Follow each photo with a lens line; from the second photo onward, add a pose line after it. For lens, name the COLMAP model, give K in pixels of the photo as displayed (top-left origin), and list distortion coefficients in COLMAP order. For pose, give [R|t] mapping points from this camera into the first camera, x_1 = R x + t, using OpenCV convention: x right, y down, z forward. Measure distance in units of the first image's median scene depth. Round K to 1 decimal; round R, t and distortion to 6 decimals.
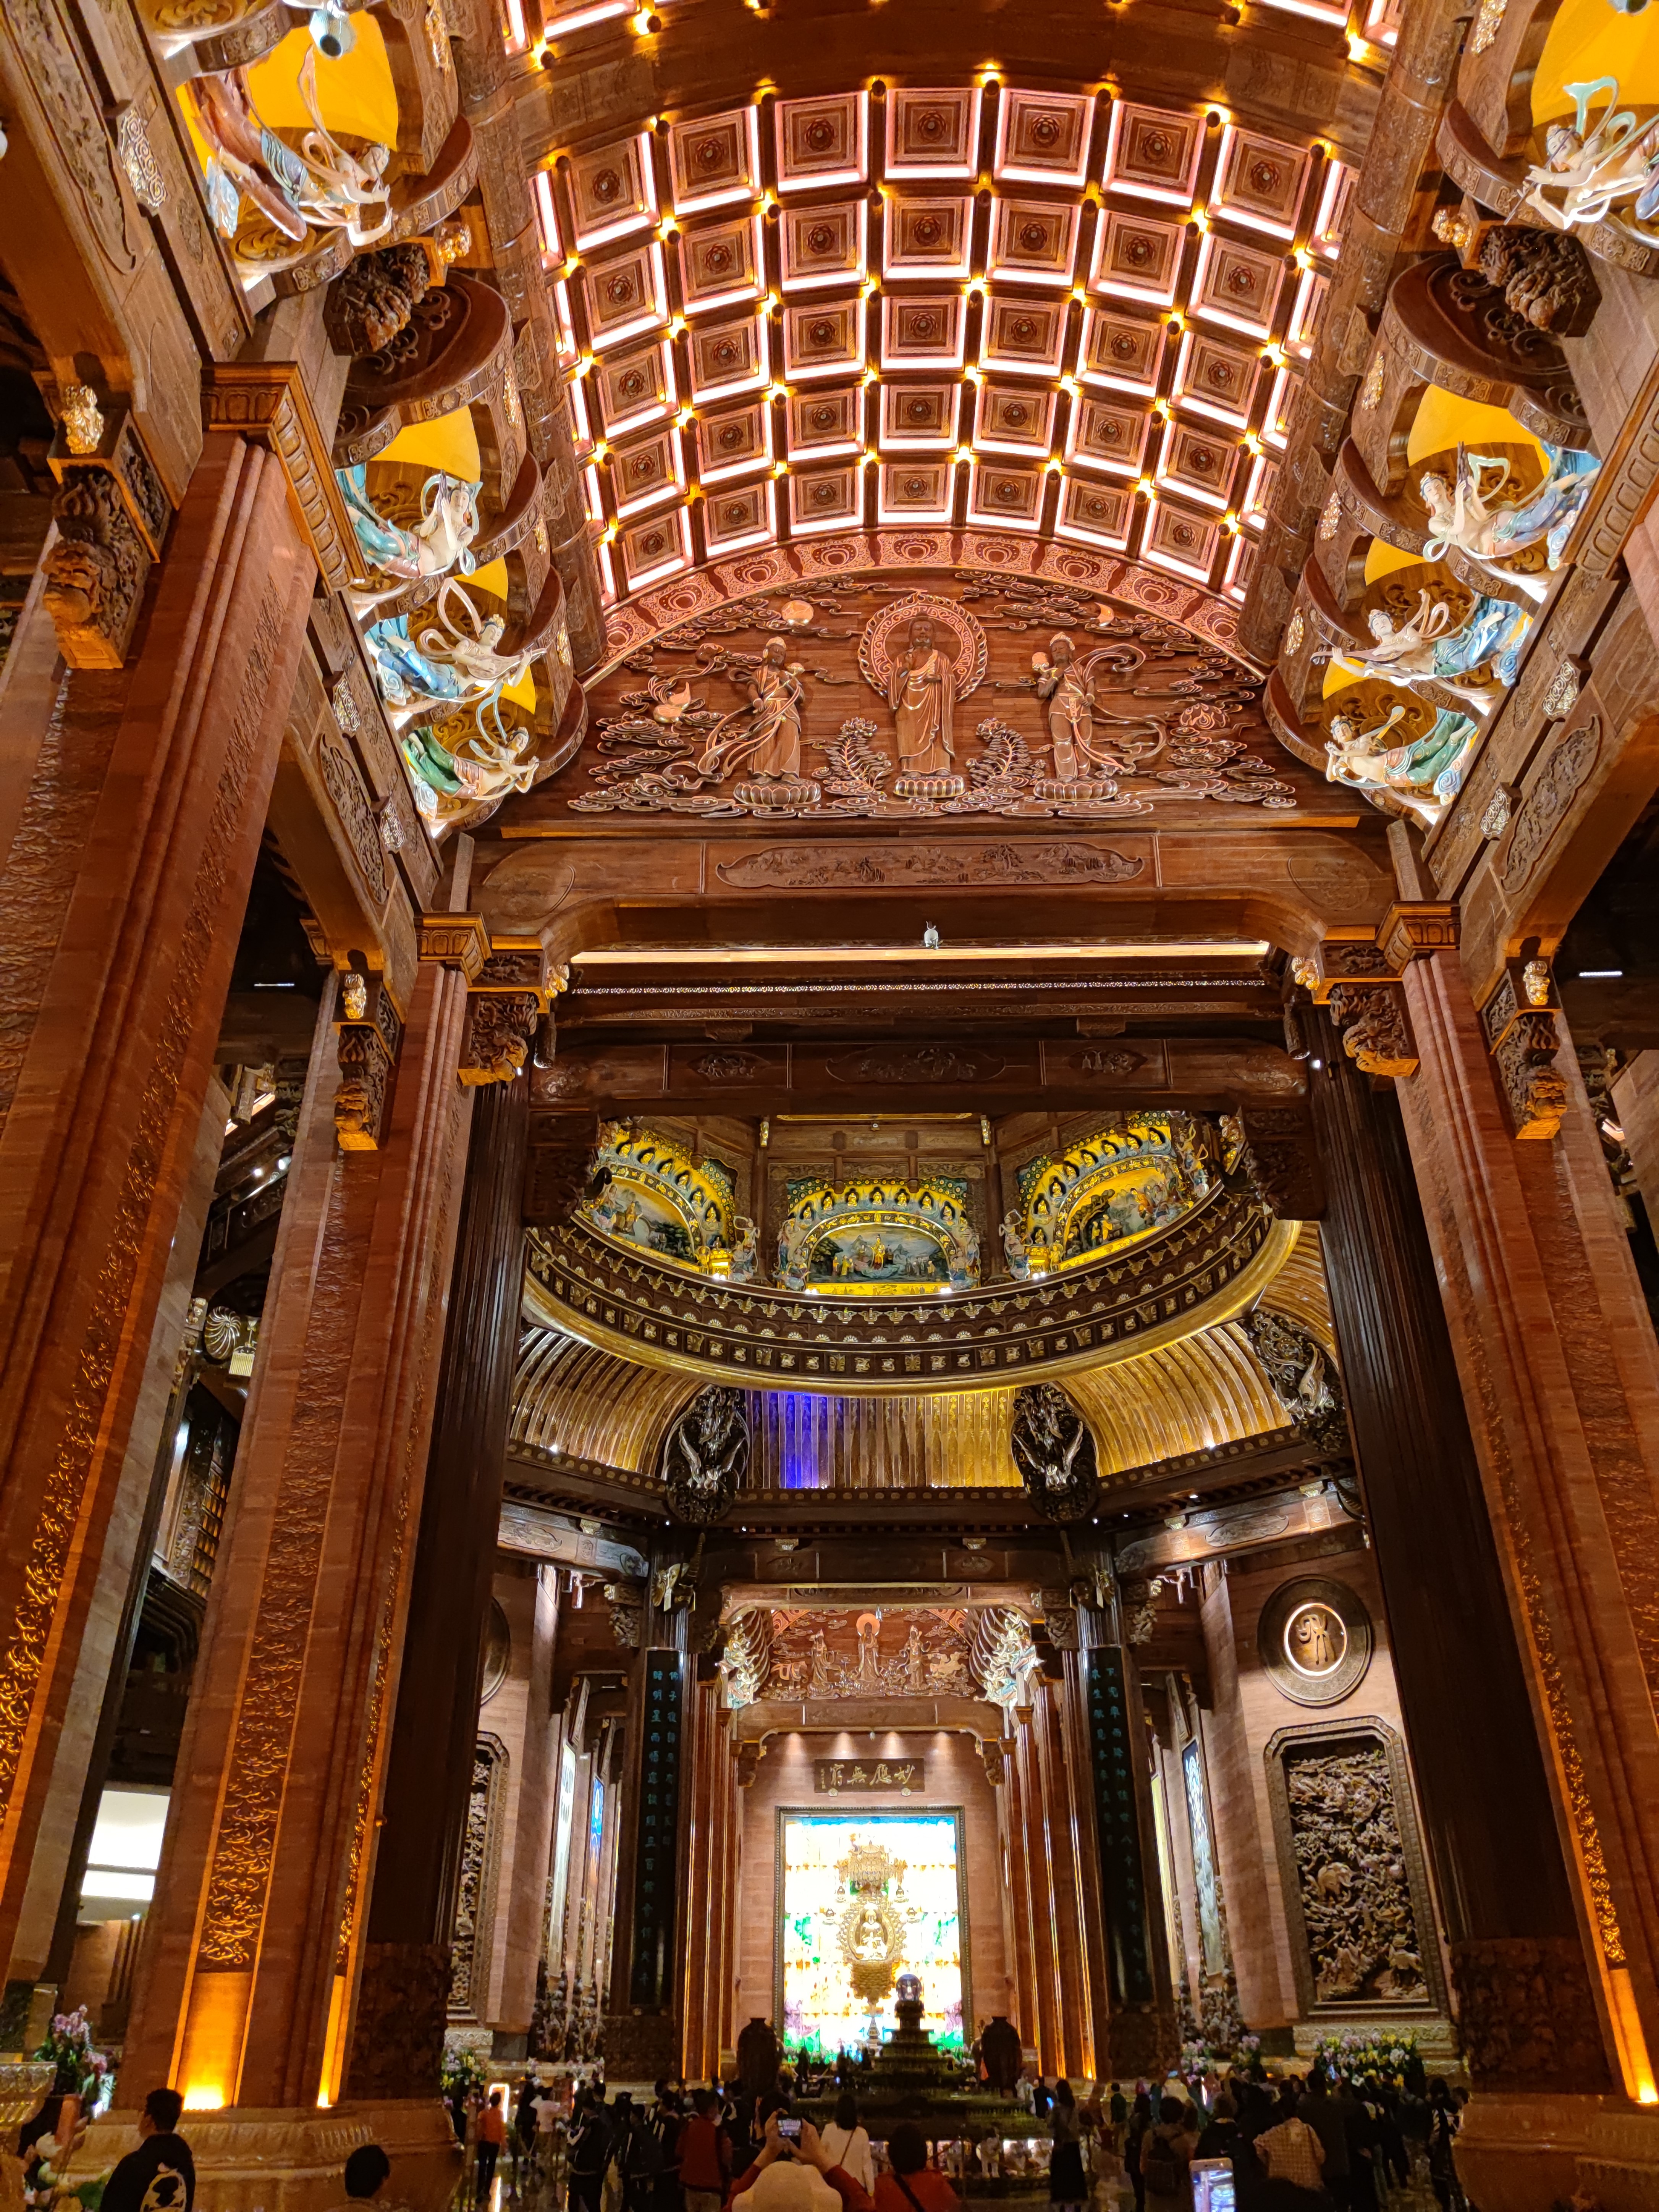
lens RADIAL K [[1636.9, 0, 823.6], [0, 1636.9, 1110.3], [0, 0, 1]] dist [0.070352, -0.062447]
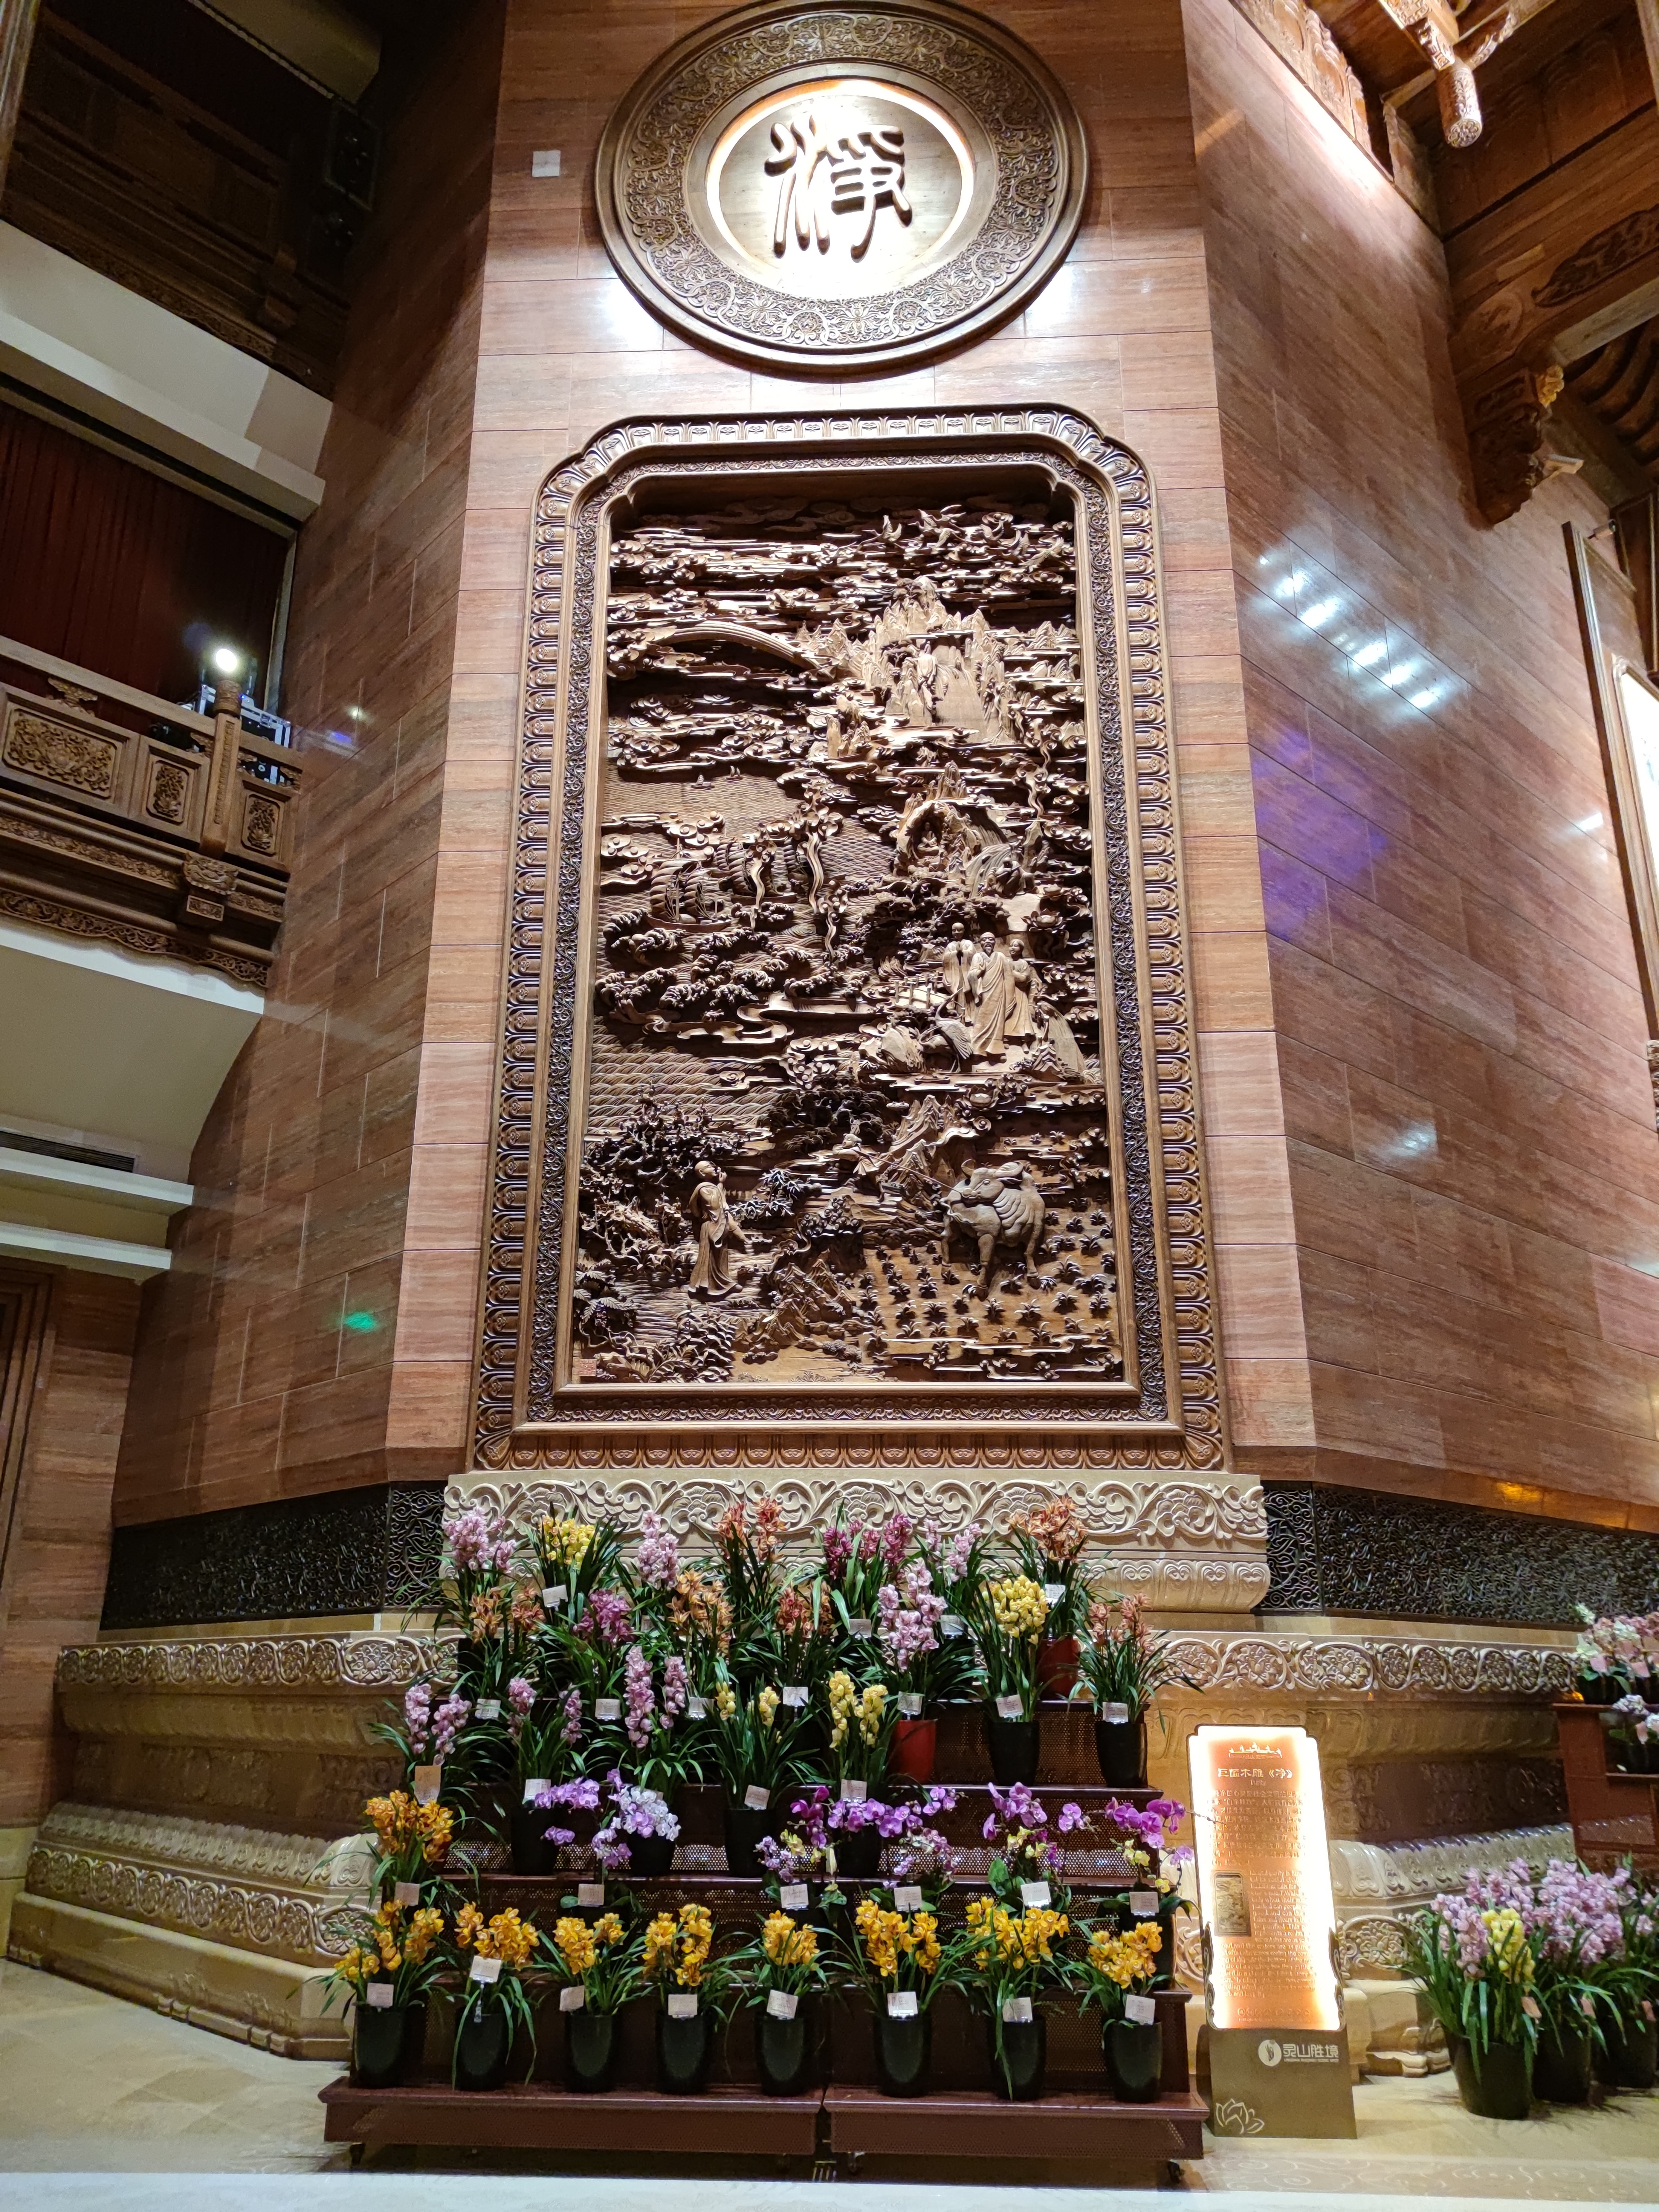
lens RADIAL K [[1636.9, 0, 810.3], [0, 1636.9, 1108.1], [0, 0, 1]] dist [0.070352, -0.062447]
pose [[0.686496, -0.236752, -0.687511, -0.089861], [0.362146, 0.931222, 0.040935, 0.489696], [0.630534, -0.277081, 0.725019, 0.844186]]
